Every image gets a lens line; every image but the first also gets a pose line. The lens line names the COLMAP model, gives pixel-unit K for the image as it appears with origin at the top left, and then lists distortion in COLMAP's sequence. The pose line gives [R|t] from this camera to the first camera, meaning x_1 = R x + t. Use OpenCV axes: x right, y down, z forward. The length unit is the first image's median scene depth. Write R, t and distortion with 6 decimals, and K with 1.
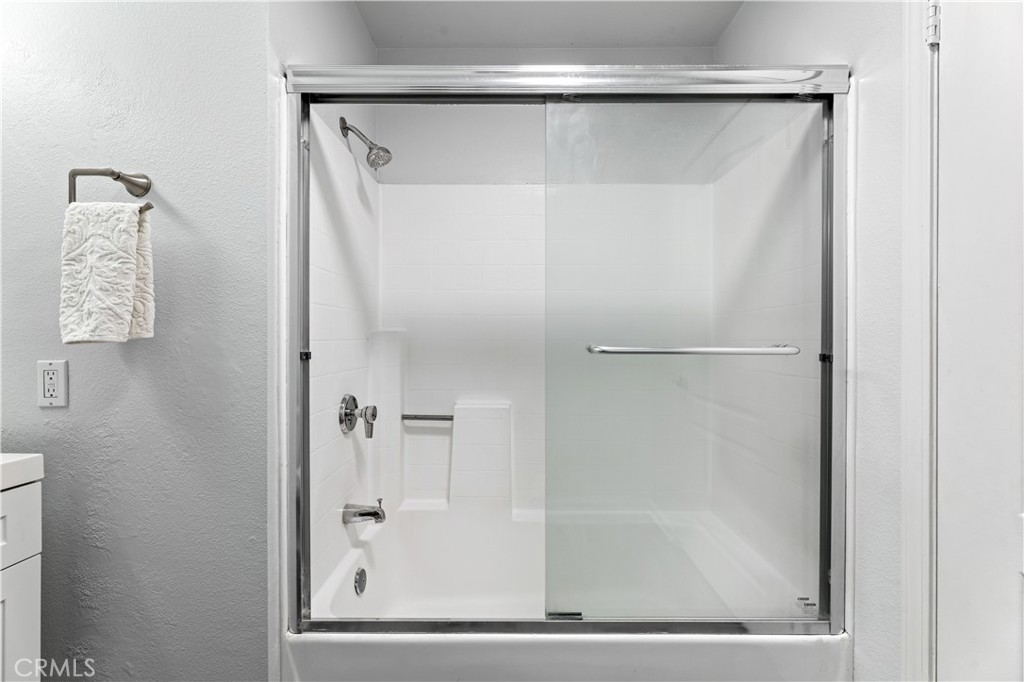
lens RADIAL K [[409.1, 0, 512.0], [0, 409.1, 341.0], [0, 0, 1]] dist [0.000833, 0.000007]
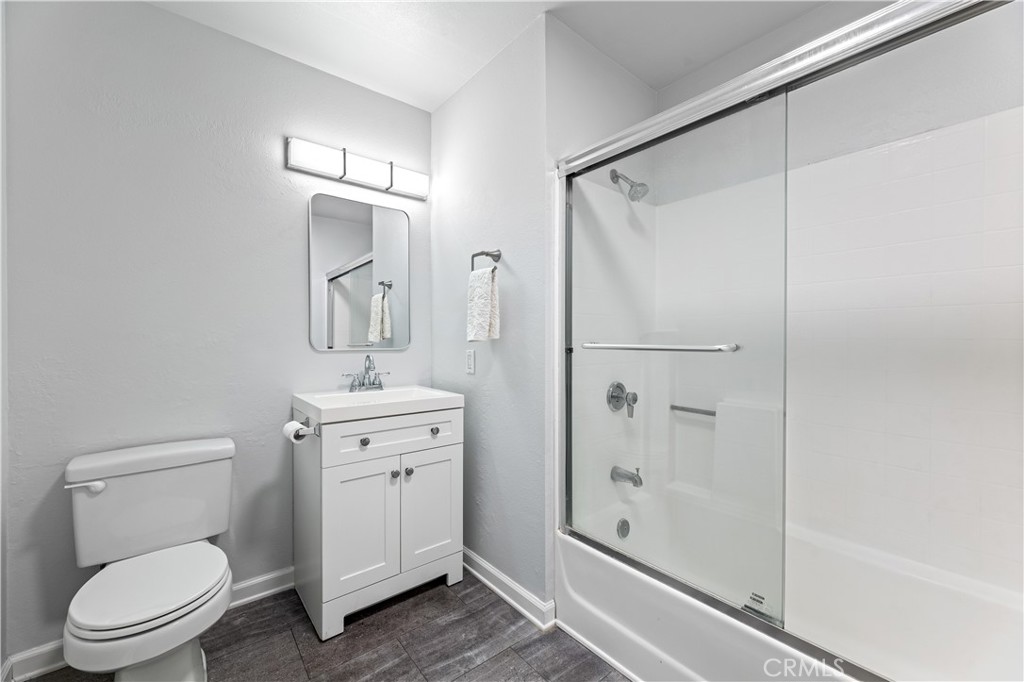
lens RADIAL K [[409.1, 0, 512.0], [0, 409.1, 341.0], [0, 0, 1]] dist [0.000833, 0.000007]
pose [[0.634479, -0.000698, -0.772940, 0.535349], [-0.000565, 0.999999, -0.001366, 0.005019], [0.772940, 0.001304, 0.634477, -0.108687]]
